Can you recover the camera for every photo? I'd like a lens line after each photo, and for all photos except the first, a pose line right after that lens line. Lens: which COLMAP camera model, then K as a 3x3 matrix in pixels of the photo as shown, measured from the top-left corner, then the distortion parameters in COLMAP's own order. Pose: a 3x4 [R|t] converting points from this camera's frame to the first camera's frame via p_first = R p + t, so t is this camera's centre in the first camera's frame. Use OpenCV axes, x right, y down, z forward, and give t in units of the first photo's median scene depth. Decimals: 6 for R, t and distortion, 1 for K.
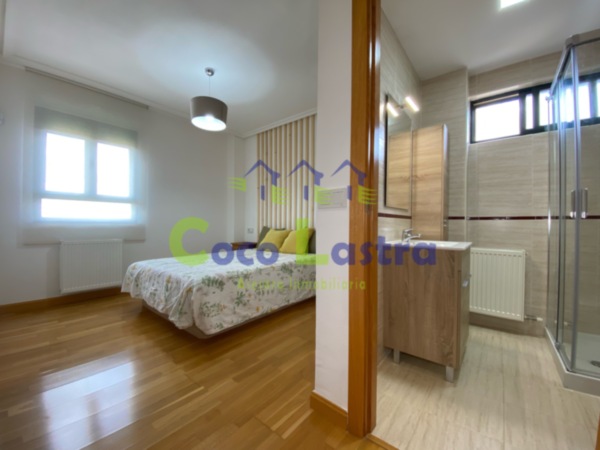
lens RADIAL K [[245.0, 0, 298.1], [0, 245.0, 229.0], [0, 0, 1]] dist [0.001173, -0.011616]
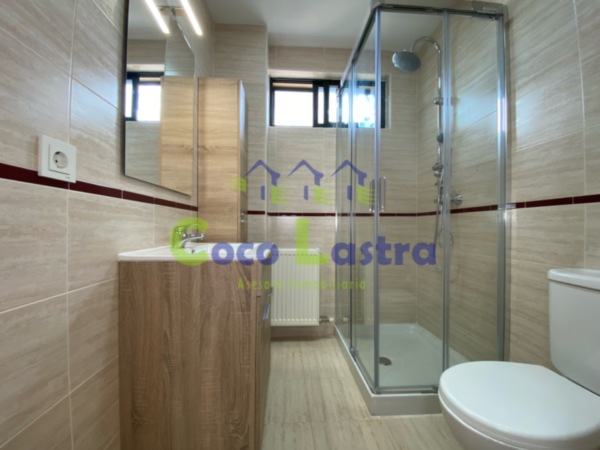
lens RADIAL K [[245.0, 0, 296.1], [0, 245.0, 228.0], [0, 0, 1]] dist [0.001173, -0.011616]
pose [[0.746064, -0.003845, 0.665863, 0.227115], [0.004011, 0.999991, 0.001281, 0.006599], [-0.665862, 0.001716, 0.746073, 0.336463]]
